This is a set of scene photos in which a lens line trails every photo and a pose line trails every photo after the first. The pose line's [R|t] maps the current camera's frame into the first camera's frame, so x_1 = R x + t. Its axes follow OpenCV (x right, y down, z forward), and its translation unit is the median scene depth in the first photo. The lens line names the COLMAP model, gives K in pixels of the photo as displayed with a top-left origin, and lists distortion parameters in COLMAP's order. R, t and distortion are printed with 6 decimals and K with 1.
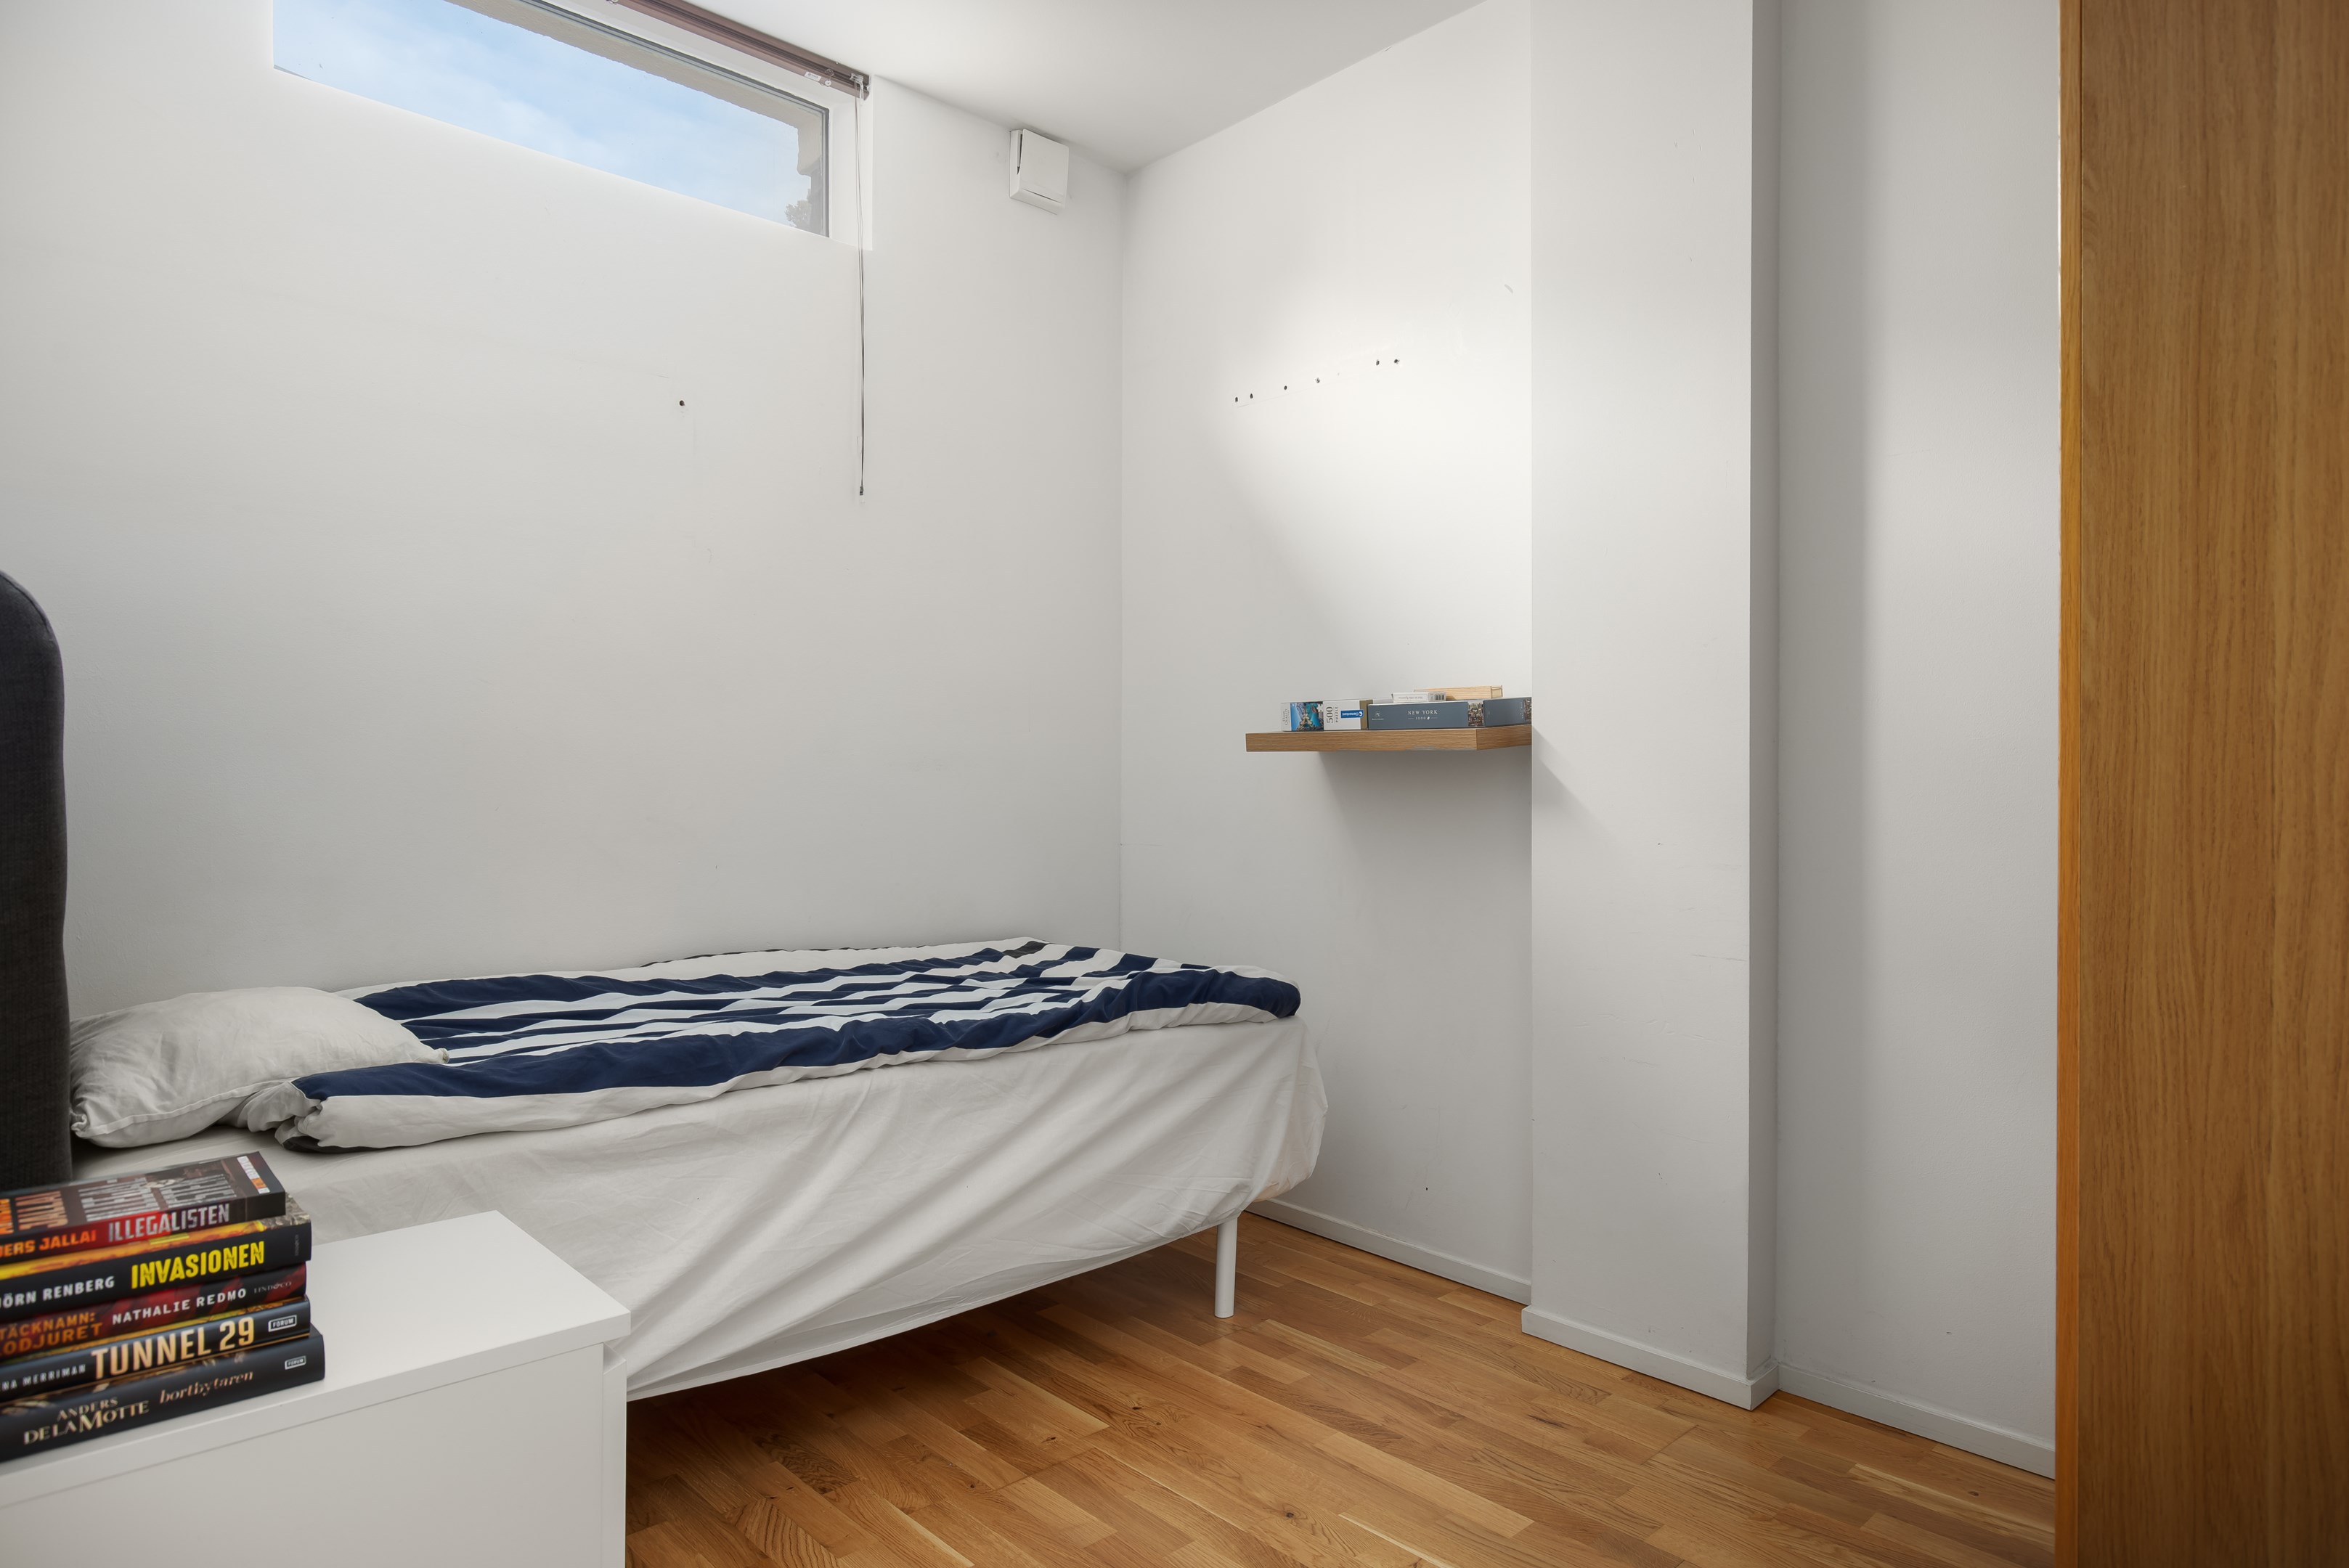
lens RADIAL K [[1403.2, 0, 1175.1], [0, 1403.2, 780.8], [0, 0, 1]] dist [-0.006584, 0.004989]
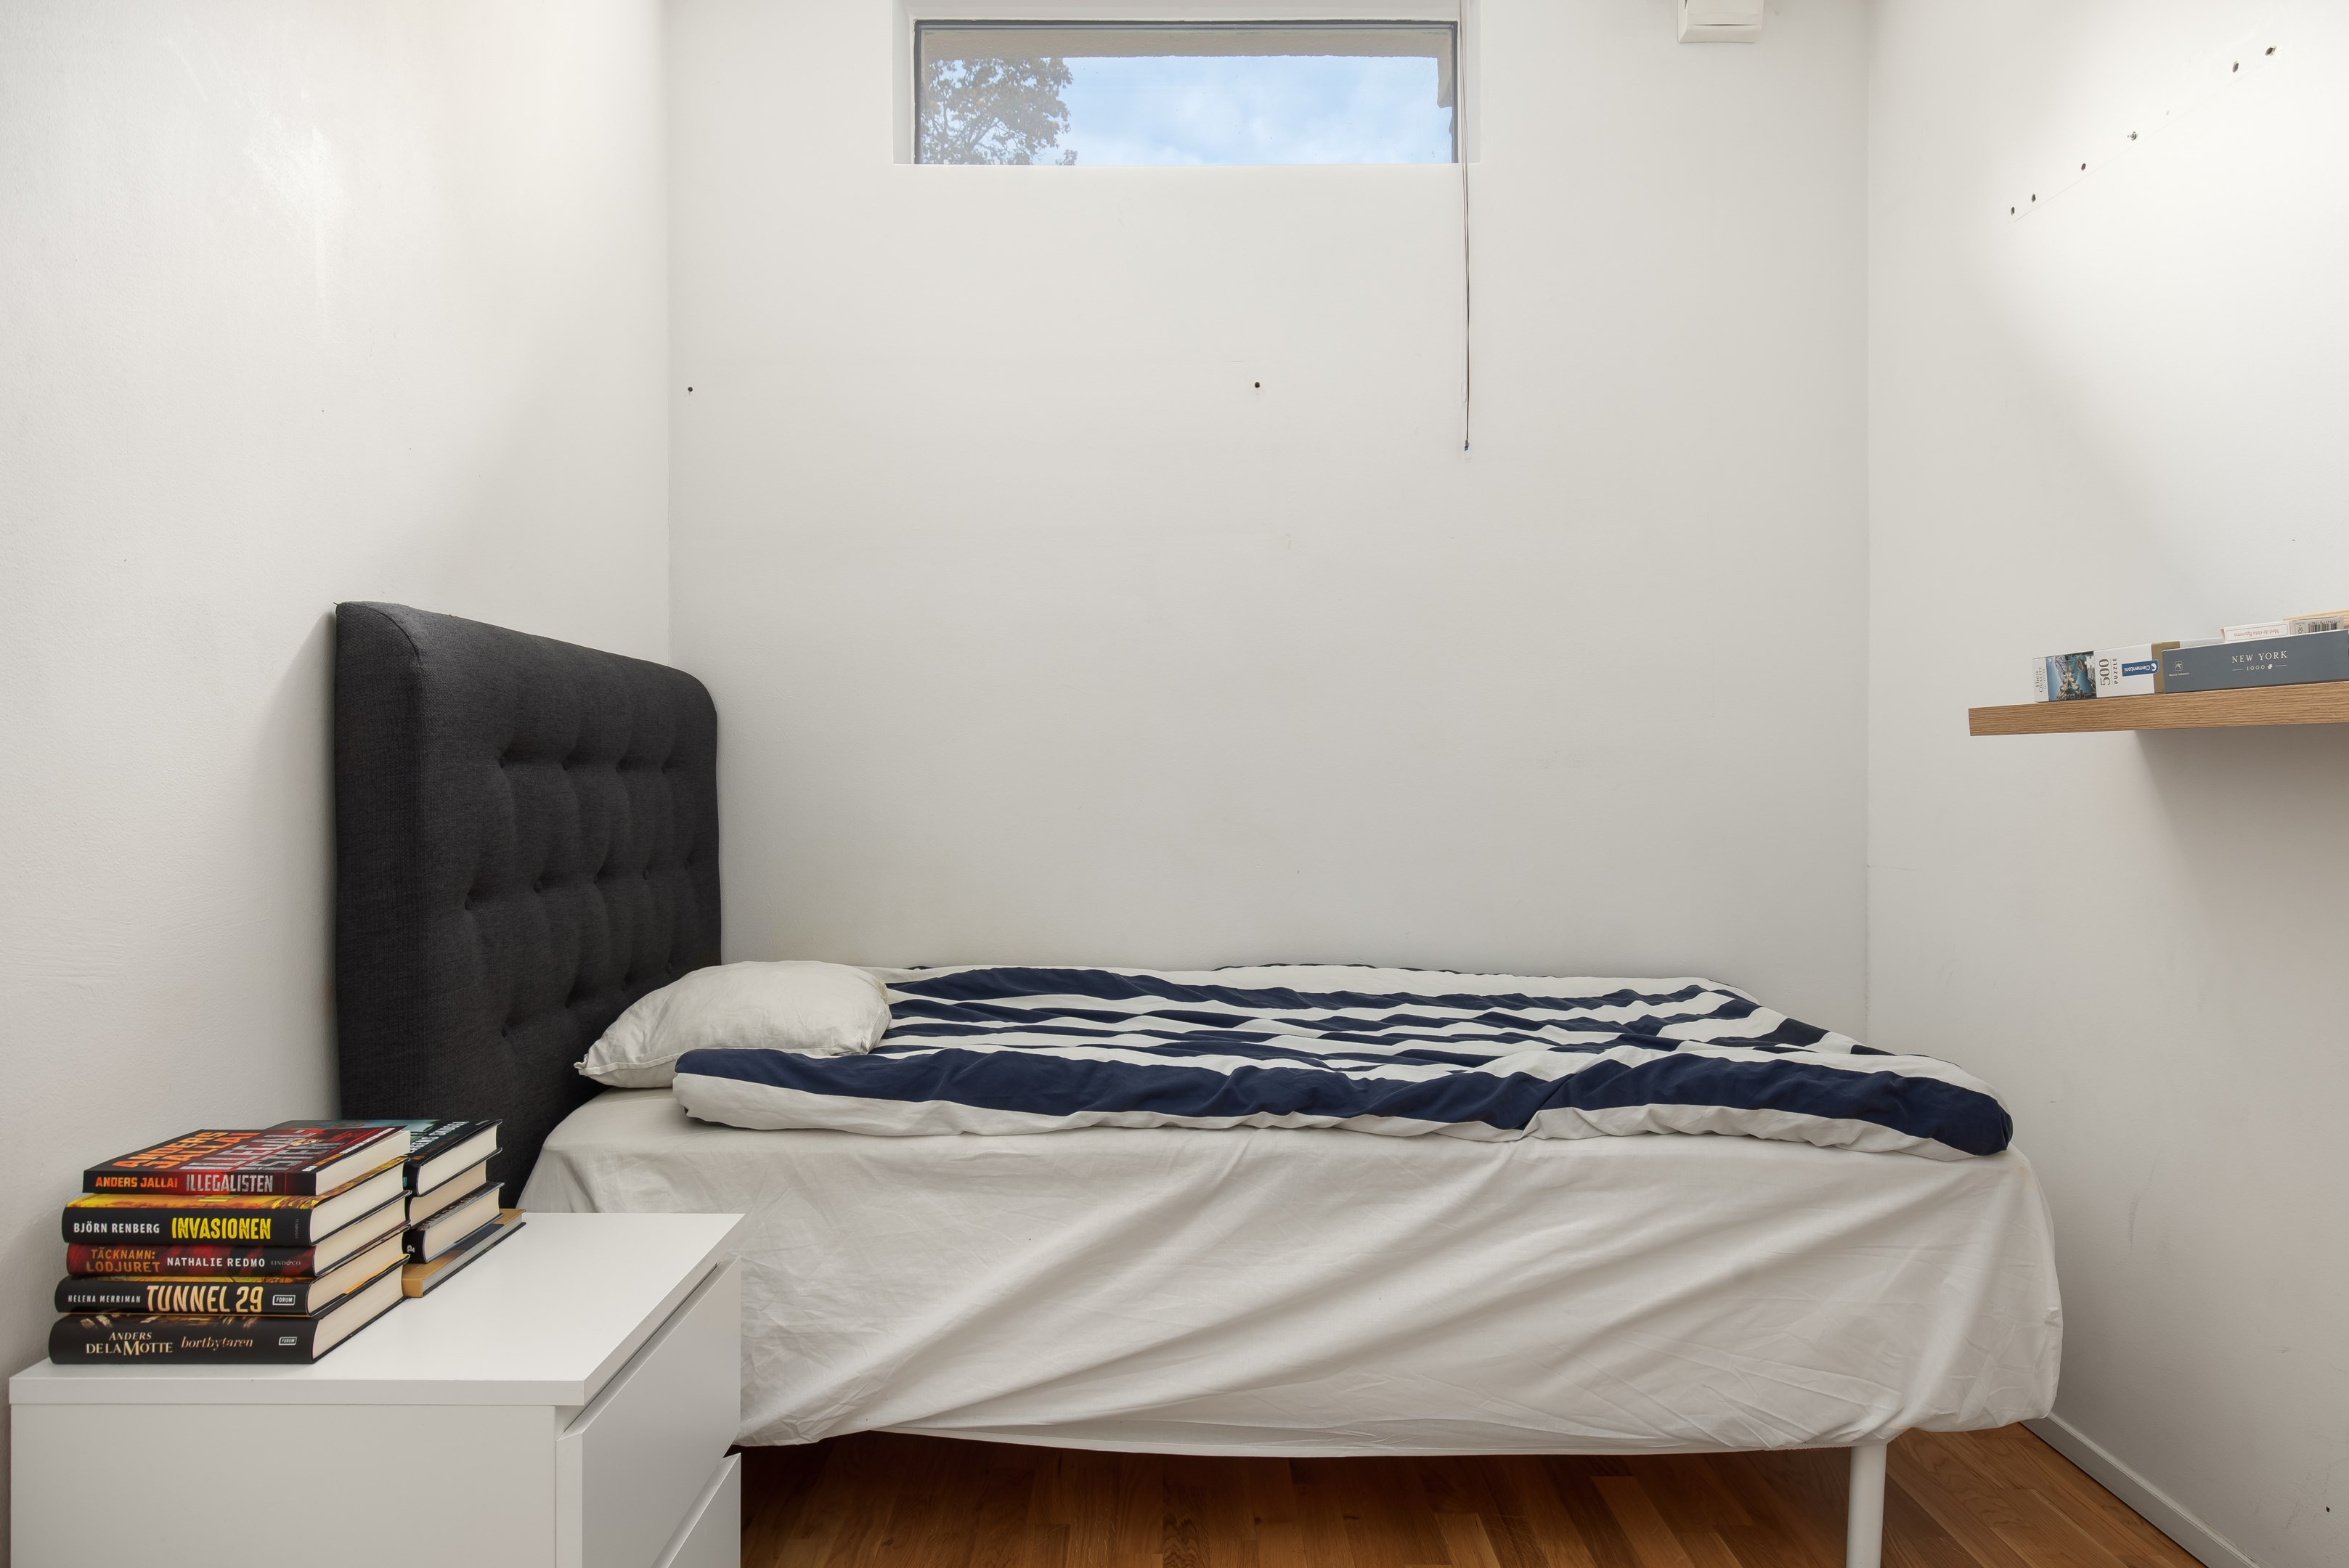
lens RADIAL K [[1295.1, 0, 1165.8], [0, 1295.1, 784.9], [0, 0, 1]] dist [0.003668, -0.000835]
pose [[0.720354, 0.002031, -0.693604, 0.324734], [0.001664, 0.999988, 0.004656, -0.001531], [0.693605, -0.004508, 0.720342, 0.480752]]
